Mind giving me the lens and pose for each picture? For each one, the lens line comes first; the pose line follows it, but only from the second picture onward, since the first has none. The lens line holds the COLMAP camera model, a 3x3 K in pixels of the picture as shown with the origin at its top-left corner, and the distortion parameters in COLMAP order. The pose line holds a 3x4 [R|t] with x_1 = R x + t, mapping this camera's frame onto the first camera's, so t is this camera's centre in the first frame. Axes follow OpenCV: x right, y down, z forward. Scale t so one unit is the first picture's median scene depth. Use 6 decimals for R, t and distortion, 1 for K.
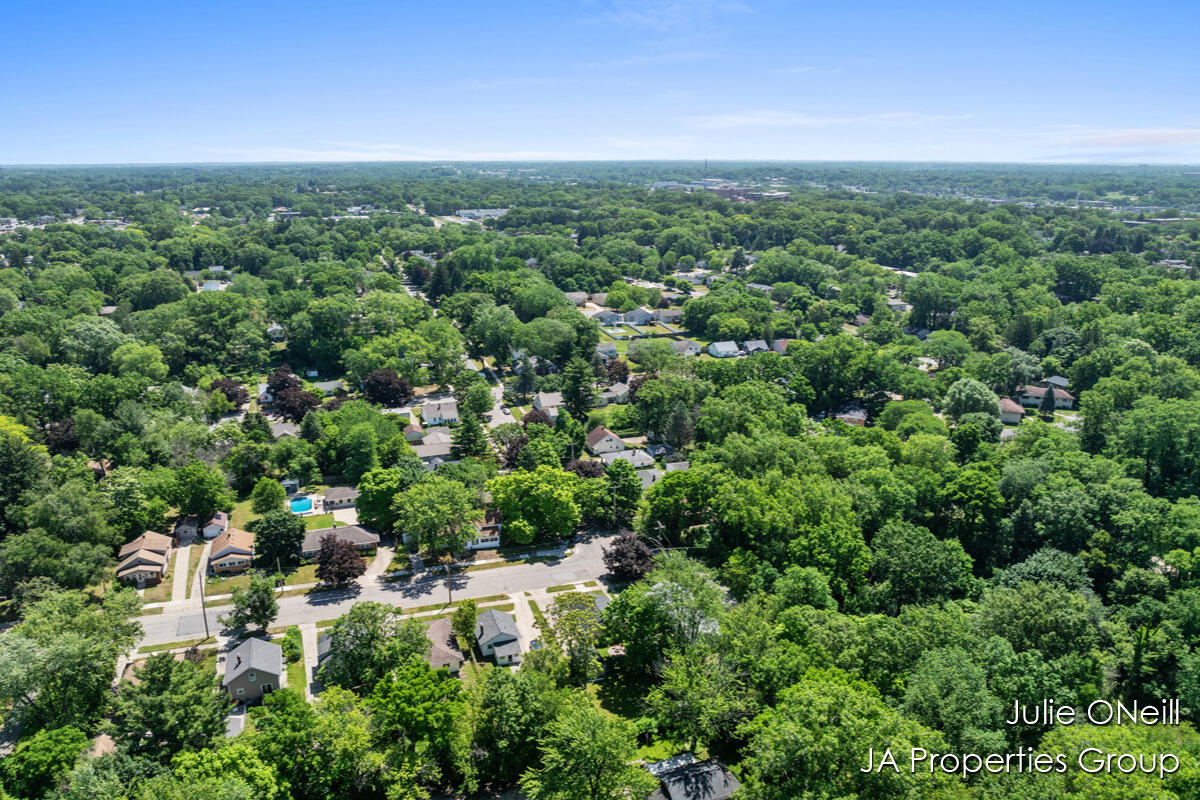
lens RADIAL K [[844.2, 0, 604.5], [0, 844.2, 417.0], [0, 0, 1]] dist [-0.040957, 0.000683]
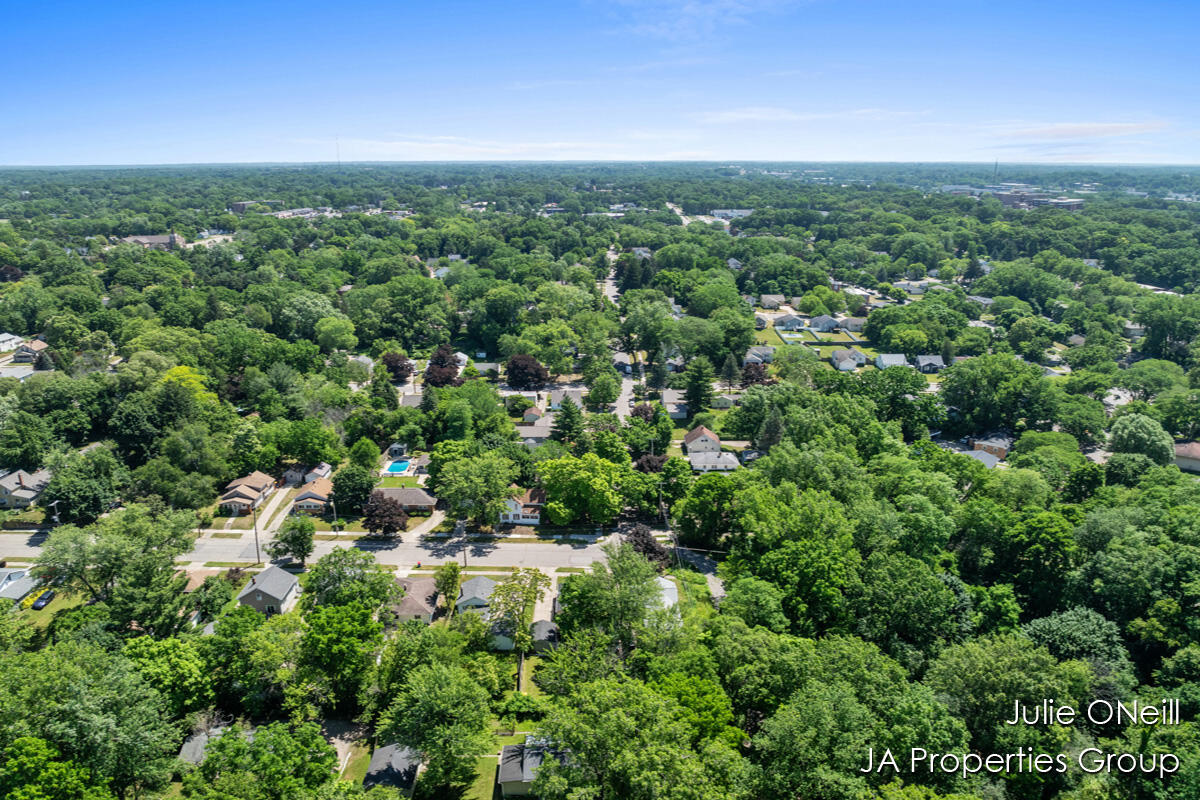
lens RADIAL K [[844.2, 0, 604.5], [0, 844.2, 417.0], [0, 0, 1]] dist [-0.040957, 0.000683]
pose [[0.944737, 0.095036, -0.313753, 0.186485], [-0.095159, 0.995350, 0.014959, -0.003371], [0.313716, 0.015724, 0.949387, 0.010909]]
